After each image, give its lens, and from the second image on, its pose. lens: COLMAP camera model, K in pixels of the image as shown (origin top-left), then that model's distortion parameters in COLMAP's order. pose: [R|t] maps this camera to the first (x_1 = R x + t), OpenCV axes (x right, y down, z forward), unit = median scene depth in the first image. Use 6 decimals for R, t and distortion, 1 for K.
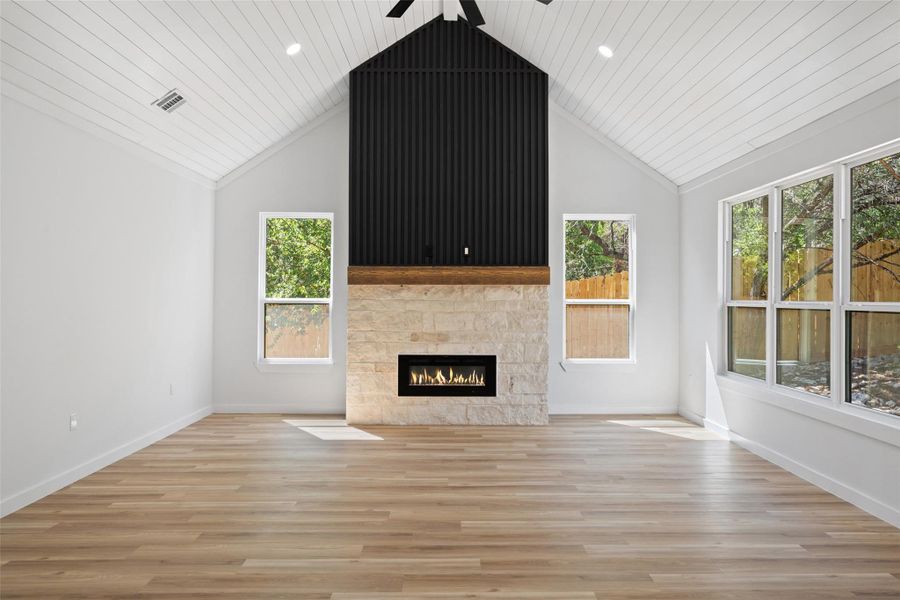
lens RADIAL K [[411.5, 0, 451.0], [0, 411.5, 298.2], [0, 0, 1]] dist [0.002101, 0.000177]
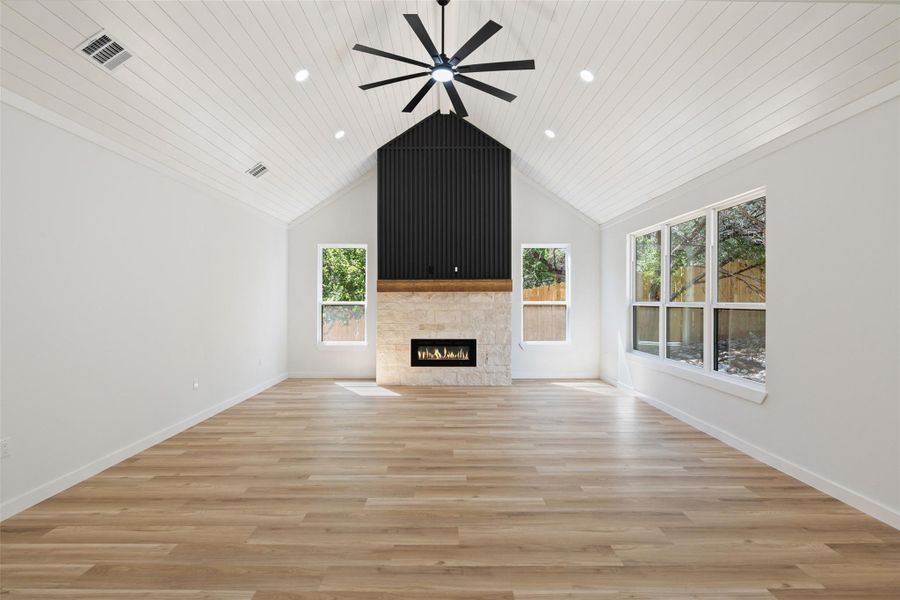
lens RADIAL K [[418.8, 0, 448.6], [0, 418.8, 300.7], [0, 0, 1]] dist [0.003109, -0.000910]
pose [[0.999980, -0.004052, 0.004919, 0.002148], [0.004065, 0.999988, -0.002597, 0.002723], [-0.004909, 0.002617, 0.999985, -0.513369]]
